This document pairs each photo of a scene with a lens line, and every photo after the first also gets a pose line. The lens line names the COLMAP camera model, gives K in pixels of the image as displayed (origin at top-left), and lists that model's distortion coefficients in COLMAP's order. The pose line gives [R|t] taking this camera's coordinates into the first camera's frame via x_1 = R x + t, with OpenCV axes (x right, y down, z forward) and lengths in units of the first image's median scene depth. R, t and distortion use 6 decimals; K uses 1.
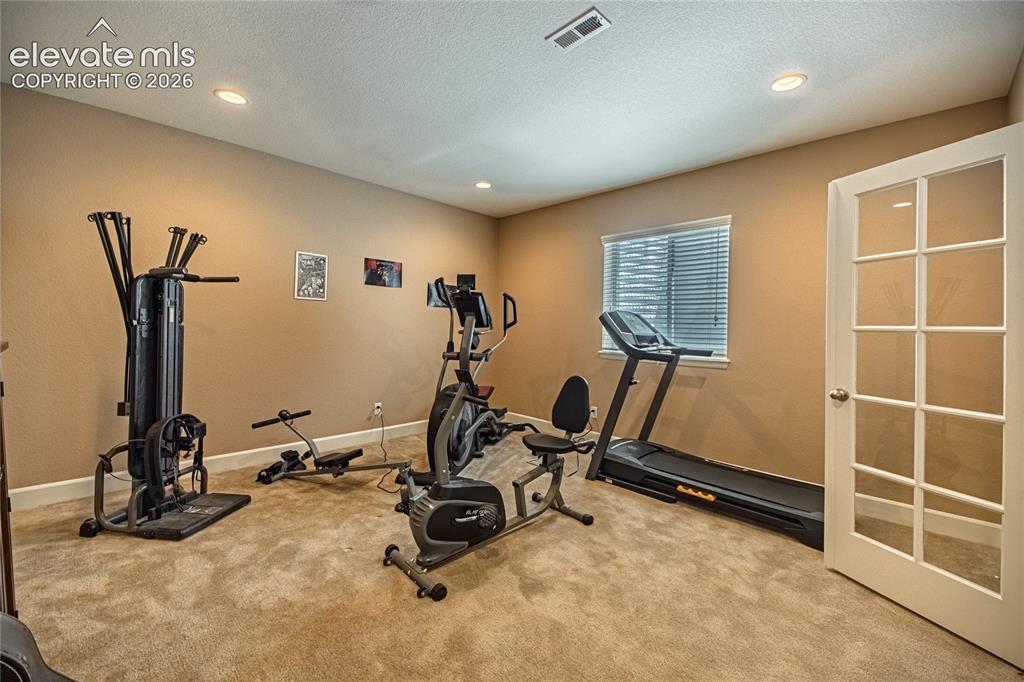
lens RADIAL K [[419.7, 0, 517.9], [0, 419.7, 326.6], [0, 0, 1]] dist [0.019586, -0.015155]
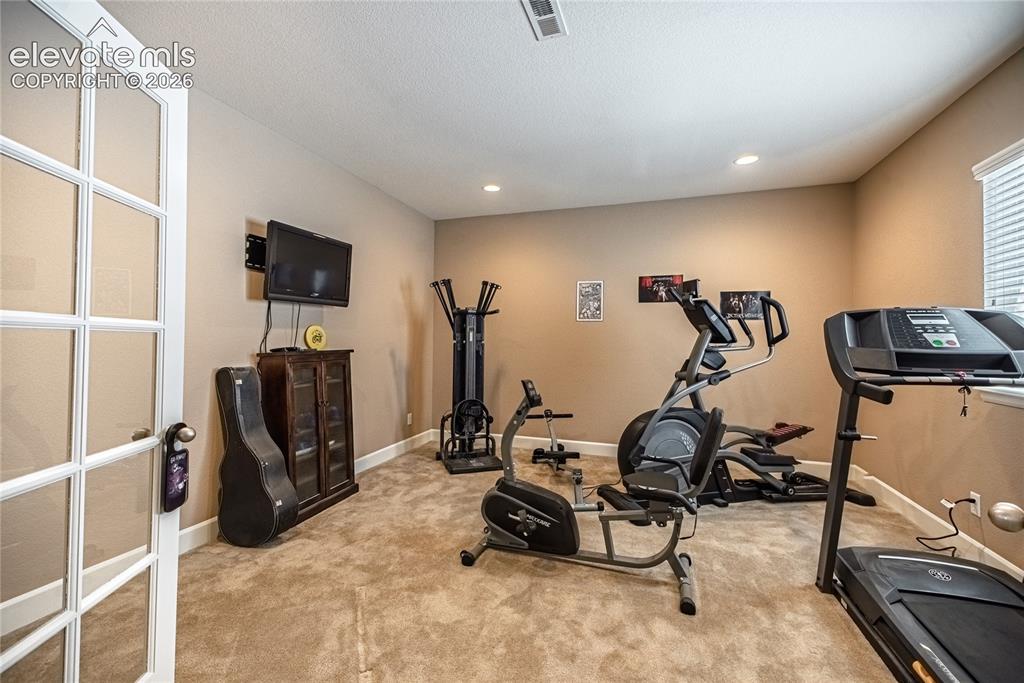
lens RADIAL K [[450.7, 0, 514.4], [0, 450.7, 334.1], [0, 0, 1]] dist [0.000588, -0.000244]
pose [[0.421390, -0.032840, -0.906285, 0.550990], [0.001177, 0.999363, -0.035665, 0.016214], [0.906879, 0.013962, 0.421160, 0.295777]]
